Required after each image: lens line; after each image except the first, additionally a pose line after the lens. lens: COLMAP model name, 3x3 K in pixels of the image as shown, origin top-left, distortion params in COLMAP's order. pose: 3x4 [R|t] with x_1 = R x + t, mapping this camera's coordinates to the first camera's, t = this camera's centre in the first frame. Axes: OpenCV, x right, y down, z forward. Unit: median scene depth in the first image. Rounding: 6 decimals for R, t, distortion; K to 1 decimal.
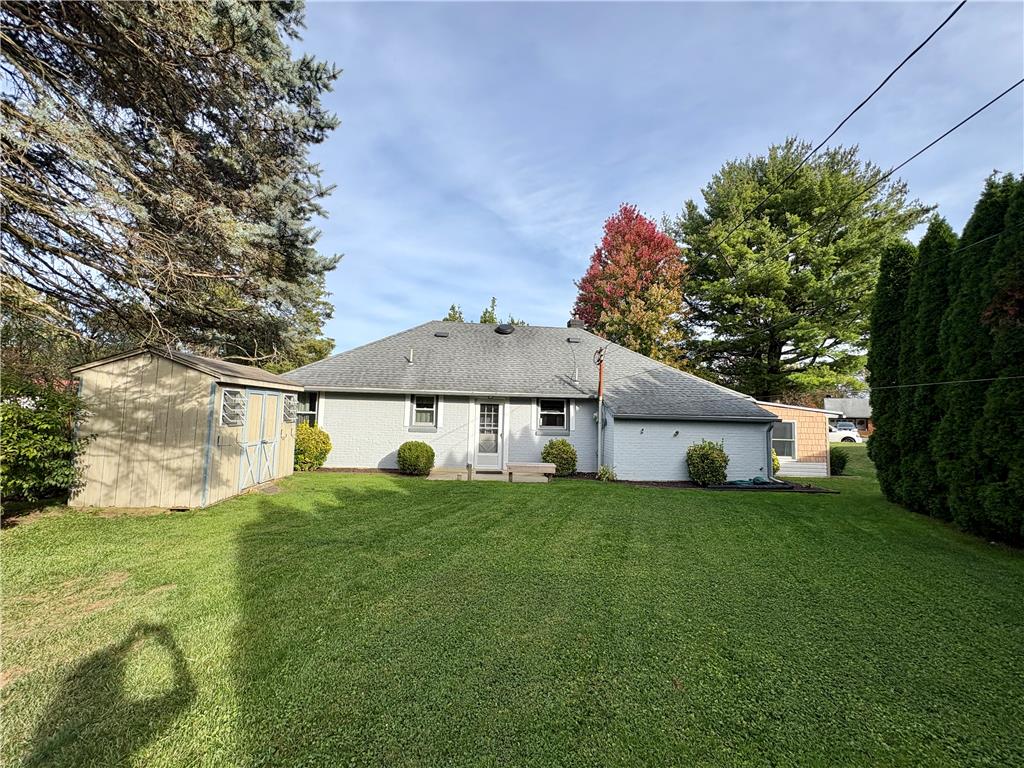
lens RADIAL K [[409.9, 0, 512.2], [0, 409.9, 383.7], [0, 0, 1]] dist [0.000475, 0.000469]
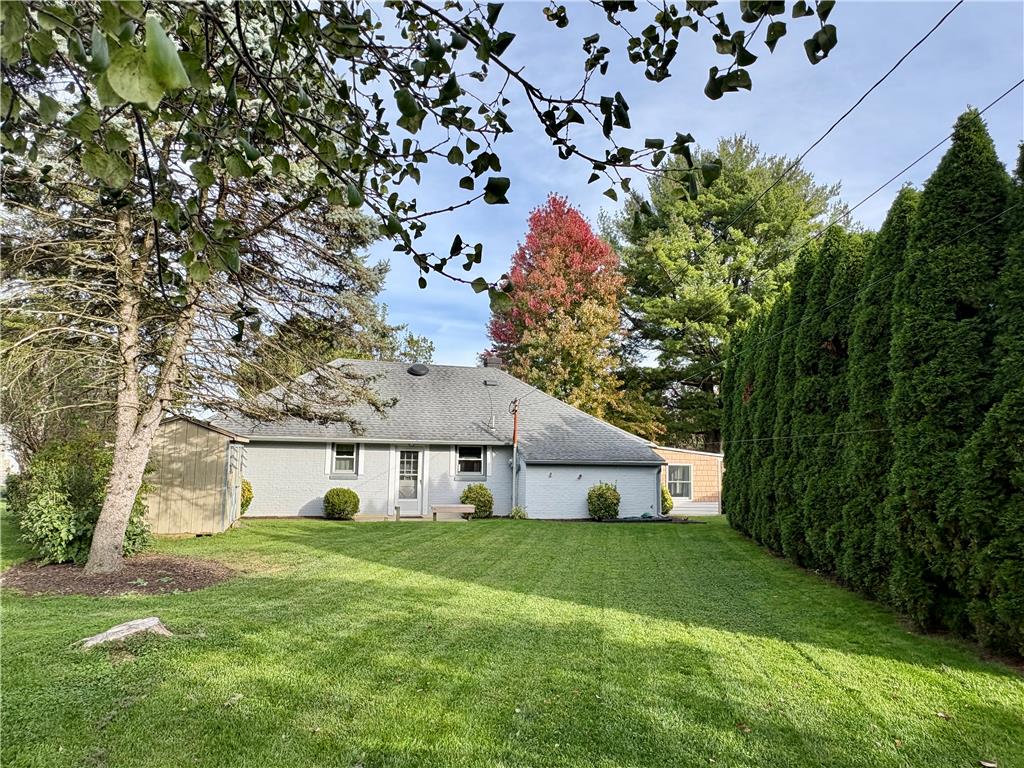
lens RADIAL K [[656.1, 0, 511.6], [0, 656.1, 383.6], [0, 0, 1]] dist [0.002743, 0.001190]
pose [[0.983211, 0.010441, 0.182176, -0.105361], [-0.003544, 0.999266, -0.038145, -0.058305], [-0.182440, 0.036859, 0.982526, -0.673244]]
